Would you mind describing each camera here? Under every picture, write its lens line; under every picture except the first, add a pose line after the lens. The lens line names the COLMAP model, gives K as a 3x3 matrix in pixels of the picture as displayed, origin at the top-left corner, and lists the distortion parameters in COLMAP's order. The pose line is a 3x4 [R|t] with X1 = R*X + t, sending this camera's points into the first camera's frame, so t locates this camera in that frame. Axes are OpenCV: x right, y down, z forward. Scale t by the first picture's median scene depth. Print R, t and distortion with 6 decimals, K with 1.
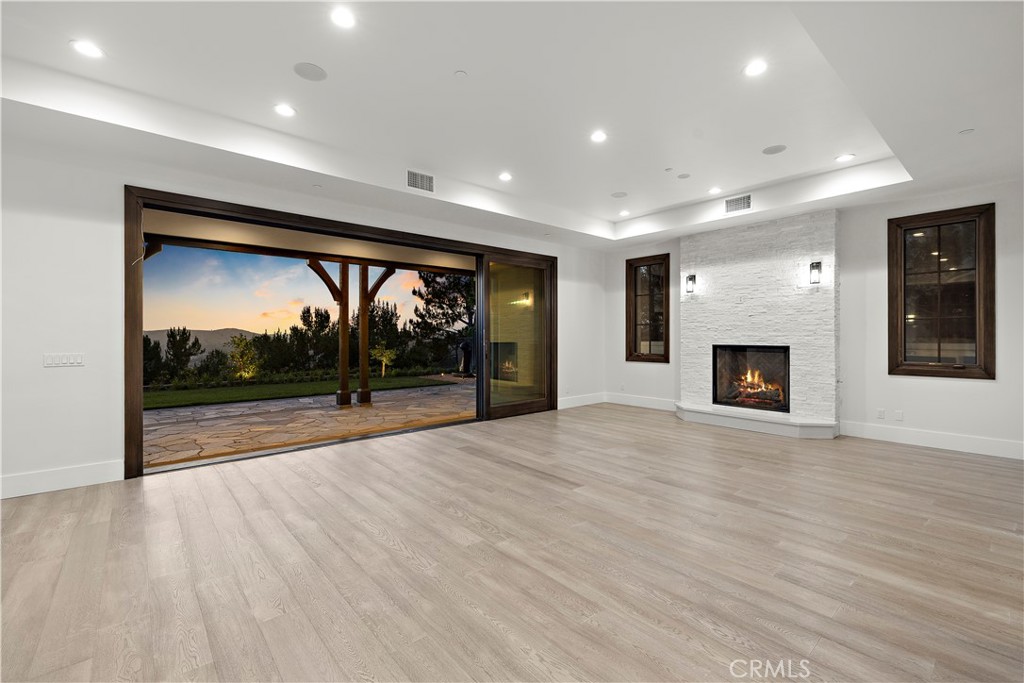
lens RADIAL K [[443.6, 0, 515.4], [0, 443.6, 336.6], [0, 0, 1]] dist [0.002220, 0.000236]
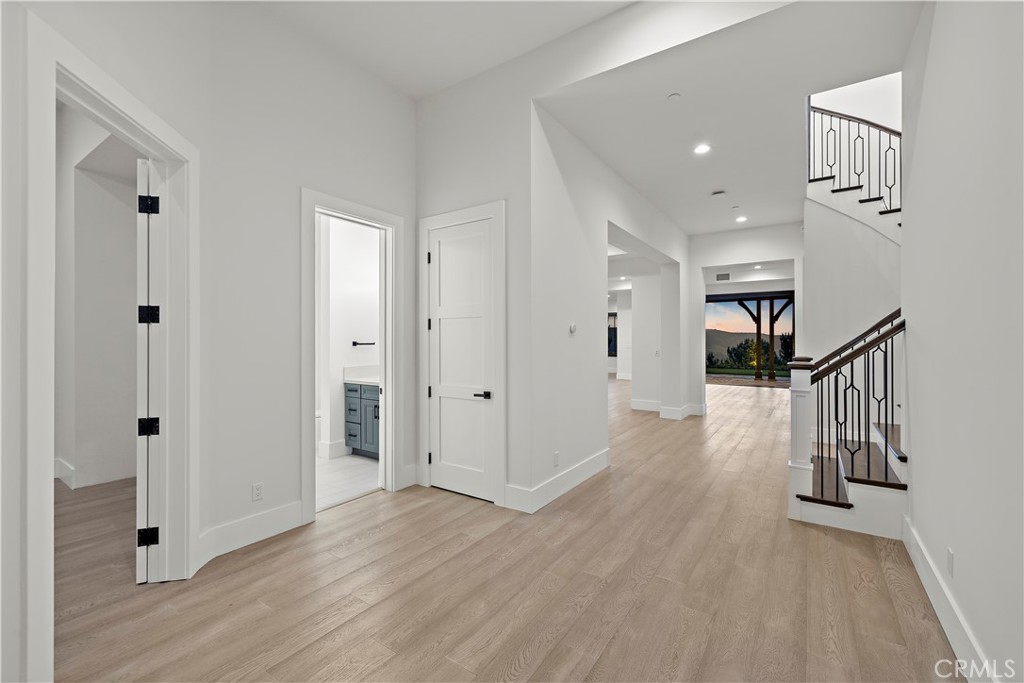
lens RADIAL K [[430.0, 0, 512.0], [0, 430.0, 341.5], [0, 0, 1]] dist [0.001343, 0.000245]
pose [[0.248968, 0.002748, -0.968508, 1.309305], [0.002888, 0.999989, 0.003580, -0.009190], [0.968507, -0.003688, 0.248957, -0.513651]]
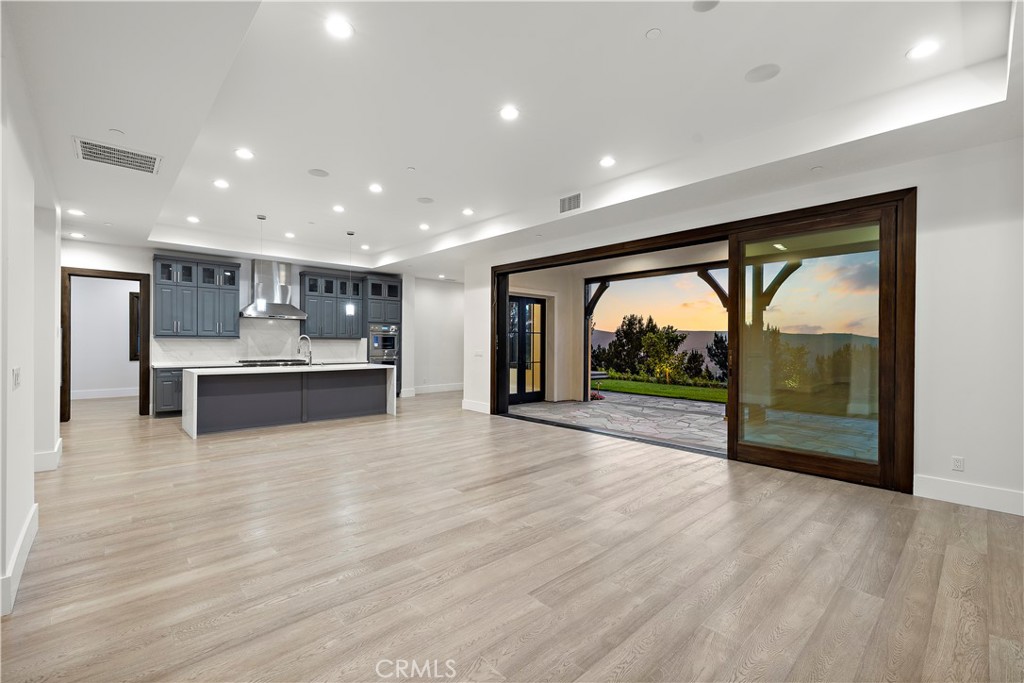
lens RADIAL K [[440.3, 0, 511.5], [0, 440.3, 345.2], [0, 0, 1]] dist [0.014227, 0.000244]
pose [[0.031439, 0.009416, -0.999461, 0.654961], [-0.007292, 0.999931, 0.009191, -0.004559], [0.999479, 0.006999, 0.031506, 0.610558]]
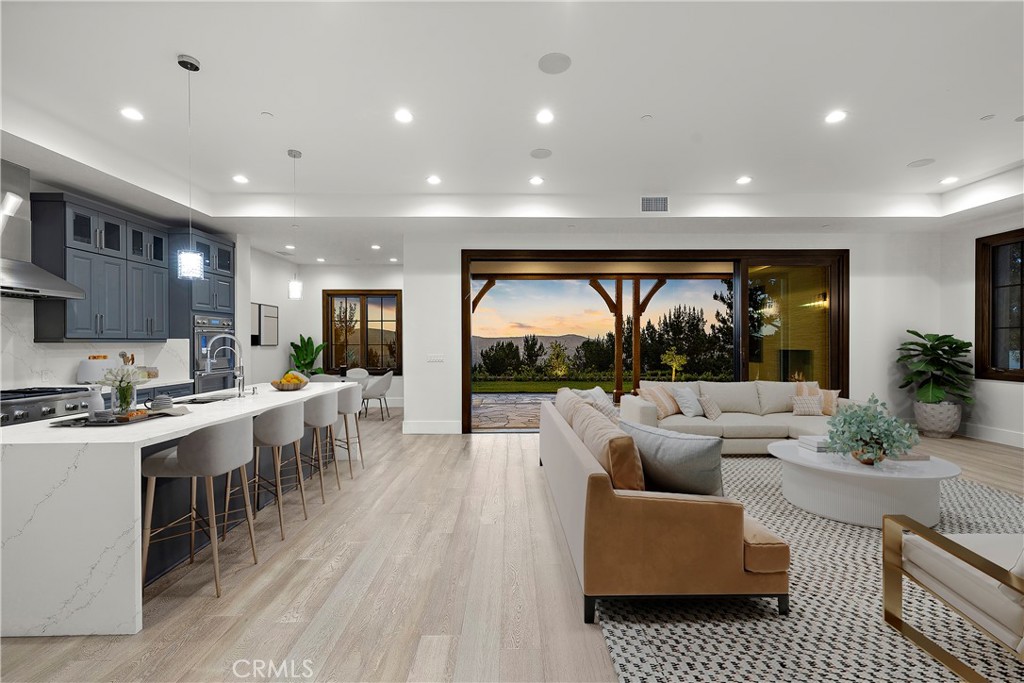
lens RADIAL K [[430.0, 0, 512.0], [0, 430.0, 341.5], [0, 0, 1]] dist [0.001343, 0.000245]
pose [[0.760032, 0.000154, -0.649885, 0.157726], [0.000023, 1.000000, 0.000263, -0.006245], [0.649885, -0.000215, 0.760032, -0.034643]]
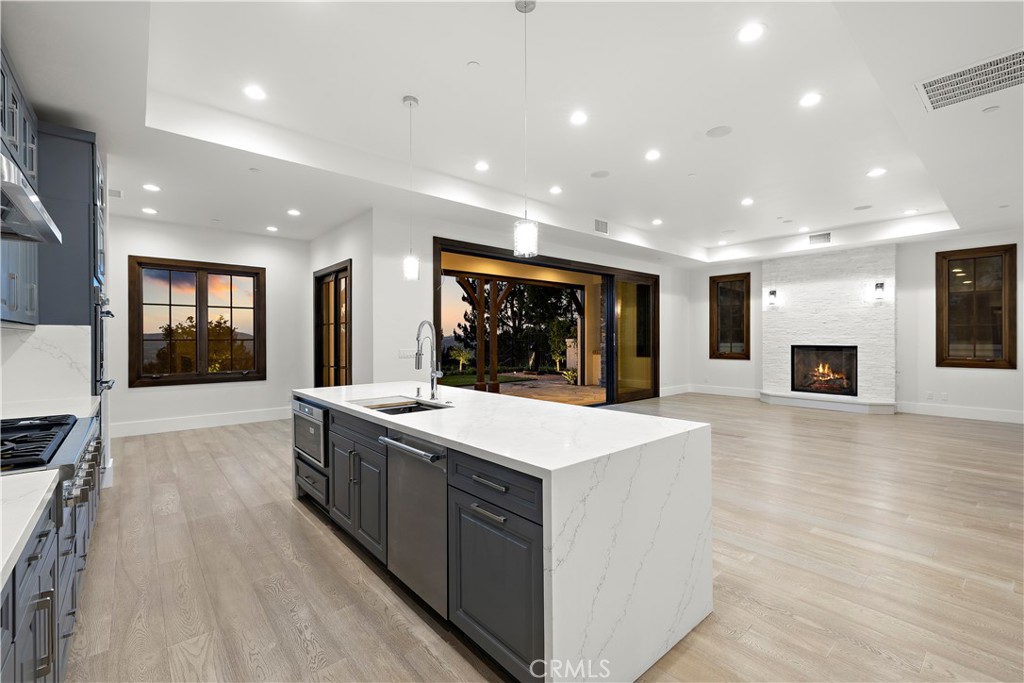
lens RADIAL K [[442.1, 0, 512.0], [0, 442.1, 341.5], [0, 0, 1]] dist [0.001080, 0.000011]
pose [[0.999996, 0.000995, -0.002681, -0.361891], [-0.000984, 0.999991, 0.004032, 0.003392], [0.002685, -0.004029, 0.999988, -0.284965]]
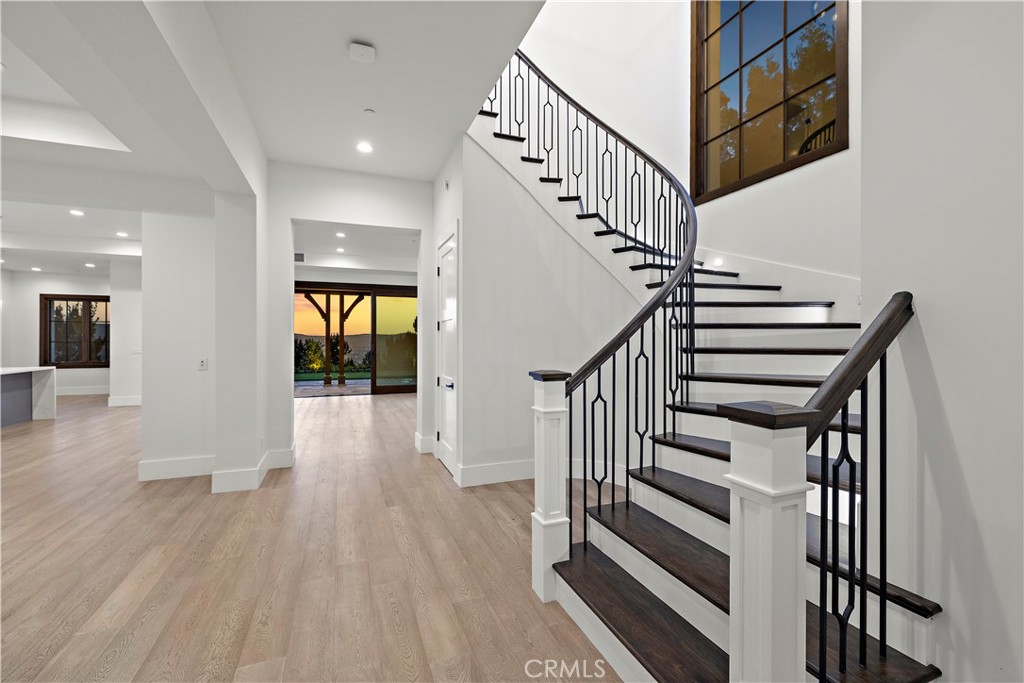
lens RADIAL K [[430.0, 0, 512.0], [0, 430.0, 341.5], [0, 0, 1]] dist [0.001343, 0.000245]
pose [[0.943413, 0.002832, -0.331609, 0.906970], [-0.001679, 0.999992, 0.003763, -0.006470], [0.331617, -0.002994, 0.943409, -0.281125]]
